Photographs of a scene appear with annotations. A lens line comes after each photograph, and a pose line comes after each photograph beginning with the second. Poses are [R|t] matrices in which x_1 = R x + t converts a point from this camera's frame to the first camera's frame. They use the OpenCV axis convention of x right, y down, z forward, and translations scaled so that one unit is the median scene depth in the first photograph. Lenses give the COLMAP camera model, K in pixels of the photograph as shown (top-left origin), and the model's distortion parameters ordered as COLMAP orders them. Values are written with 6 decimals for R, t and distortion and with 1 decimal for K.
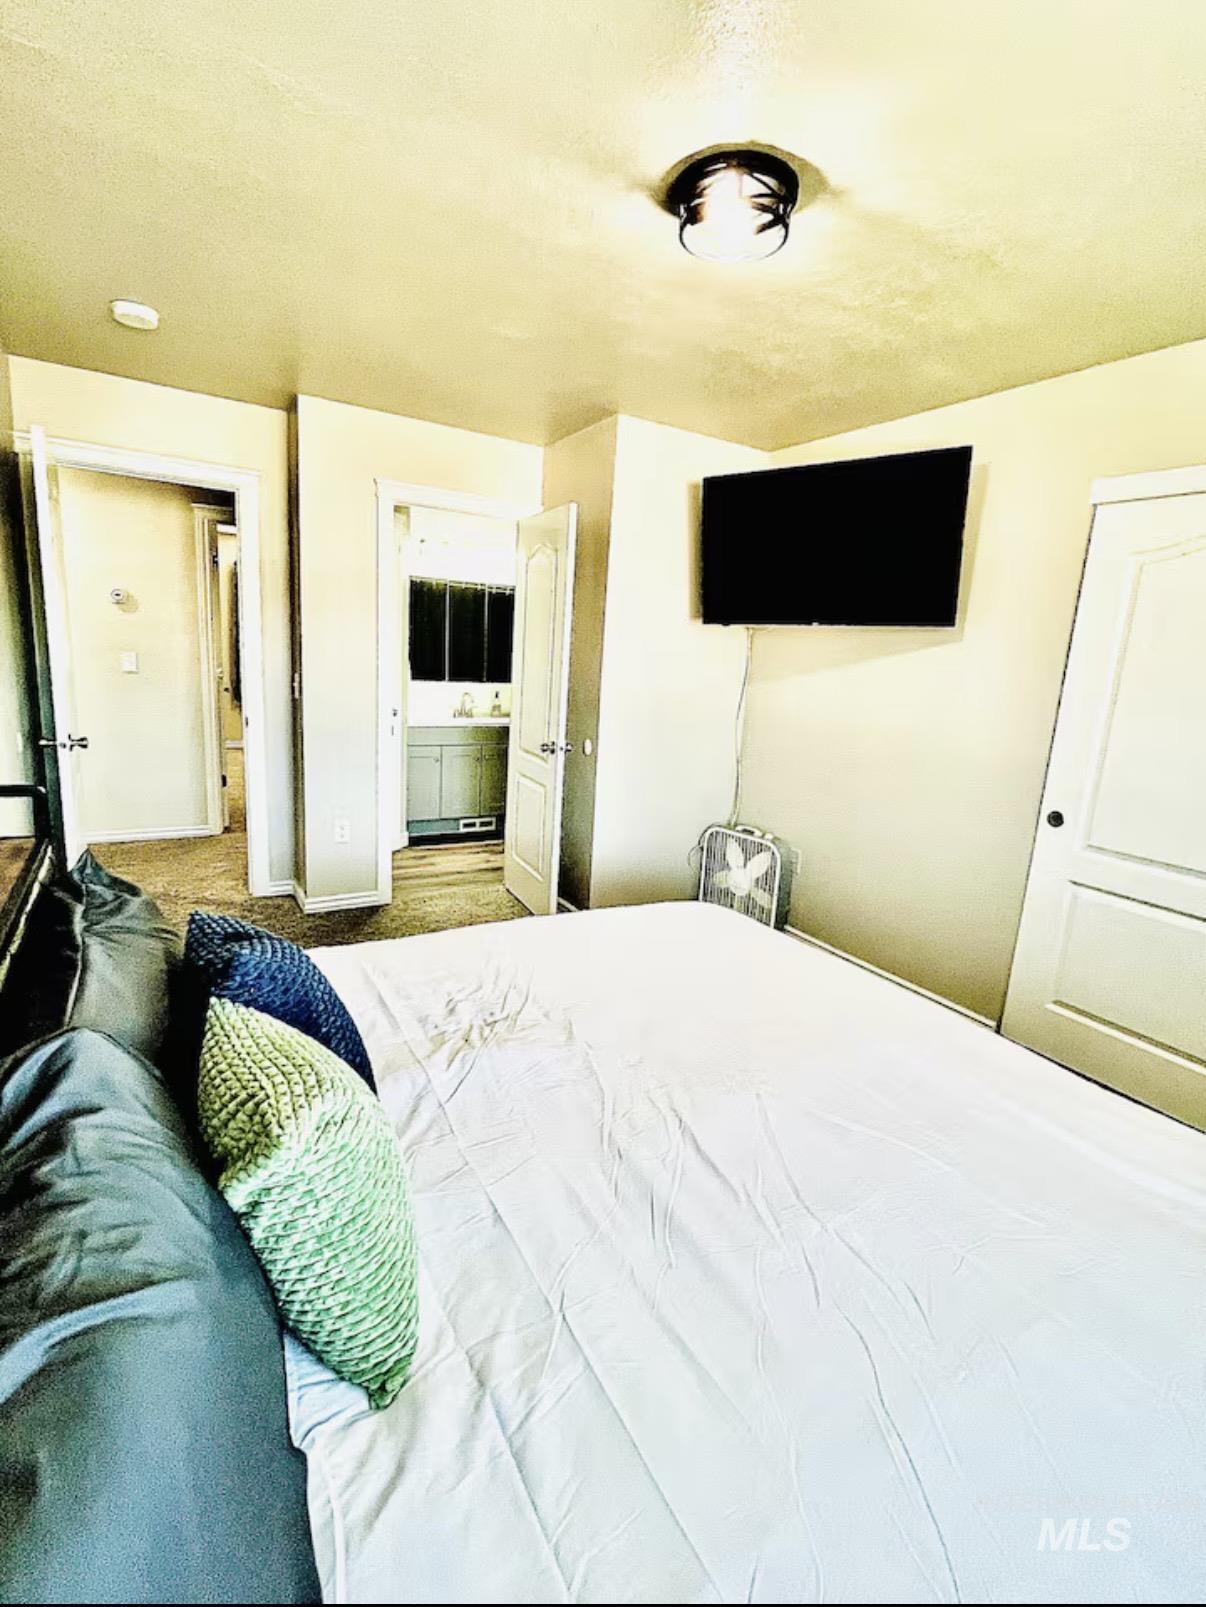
lens RADIAL K [[736.6, 0, 603.0], [0, 736.6, 803.5], [0, 0, 1]] dist [0.000283, -0.000111]
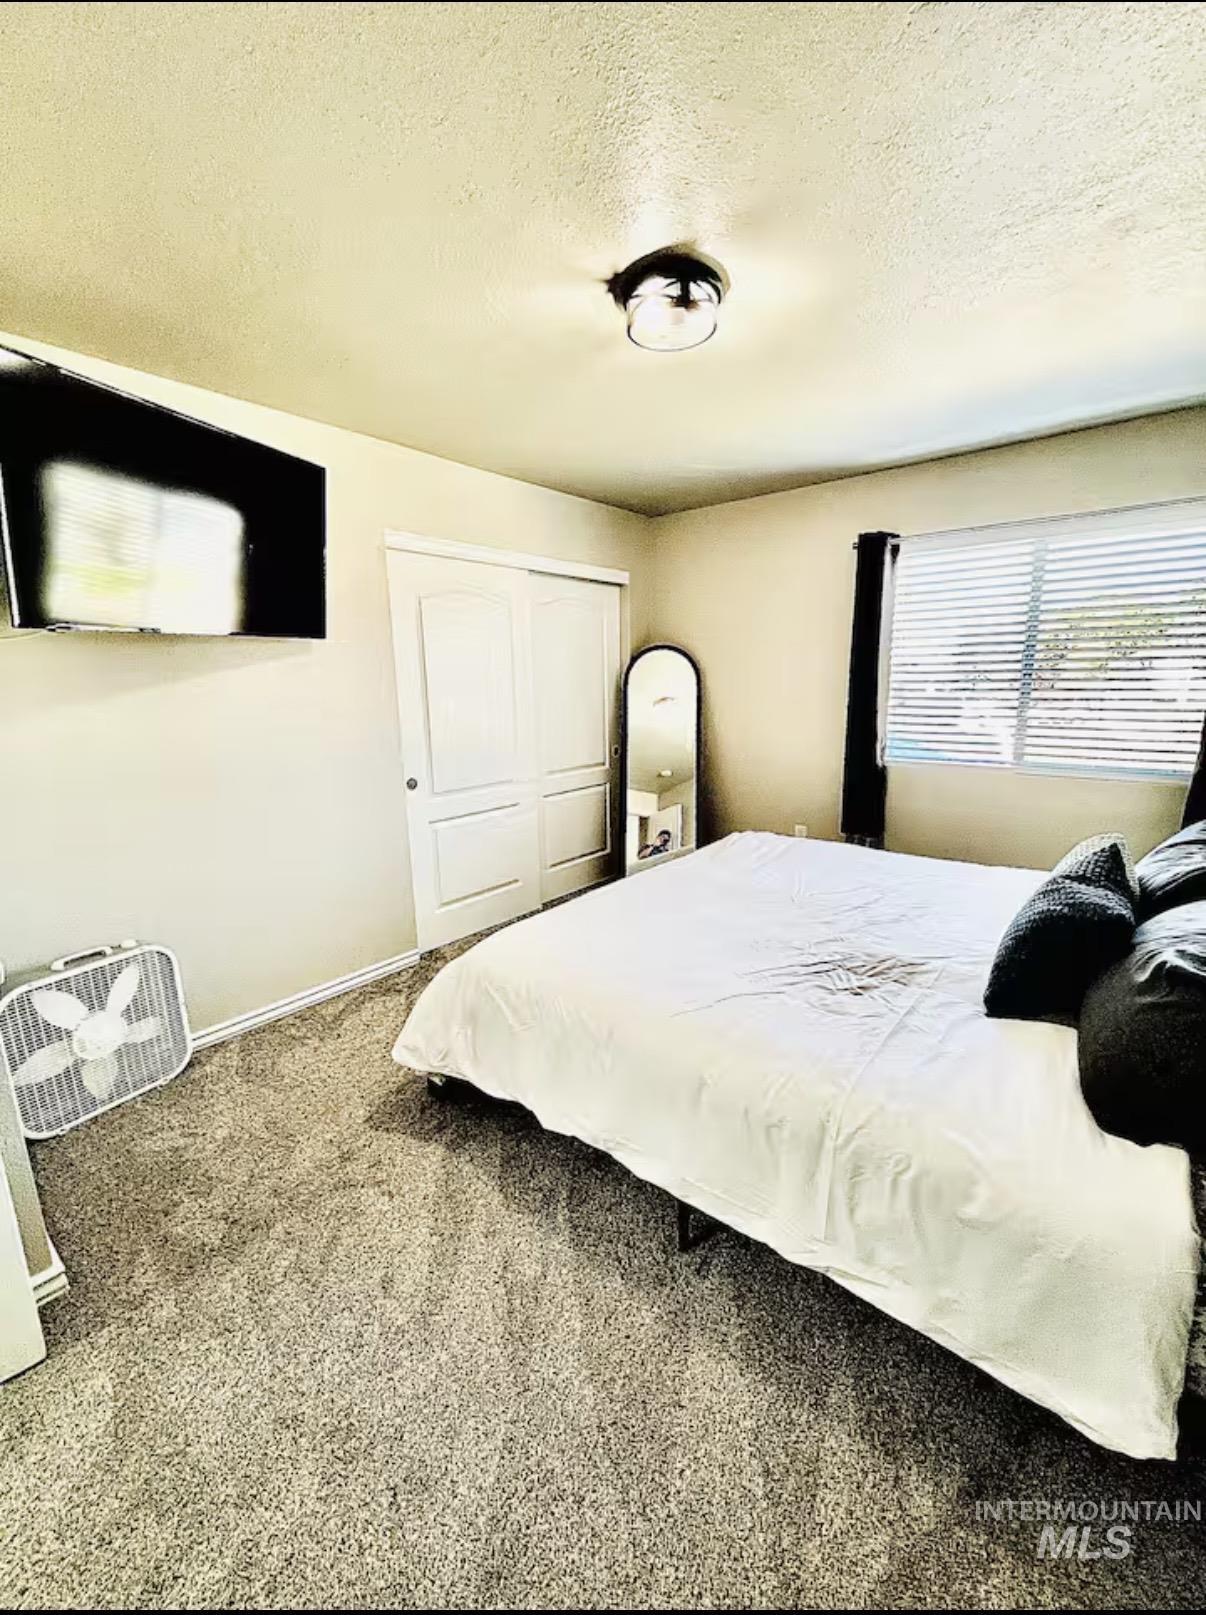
lens RADIAL K [[647.4, 0, 603.0], [0, 647.4, 807.5], [0, 0, 1]] dist [-0.000225, -0.000005]
pose [[-0.316328, -0.244767, 0.916529, -0.596407], [0.188759, 0.930582, 0.313667, -0.246250], [-0.929681, 0.272225, -0.248168, 0.987154]]
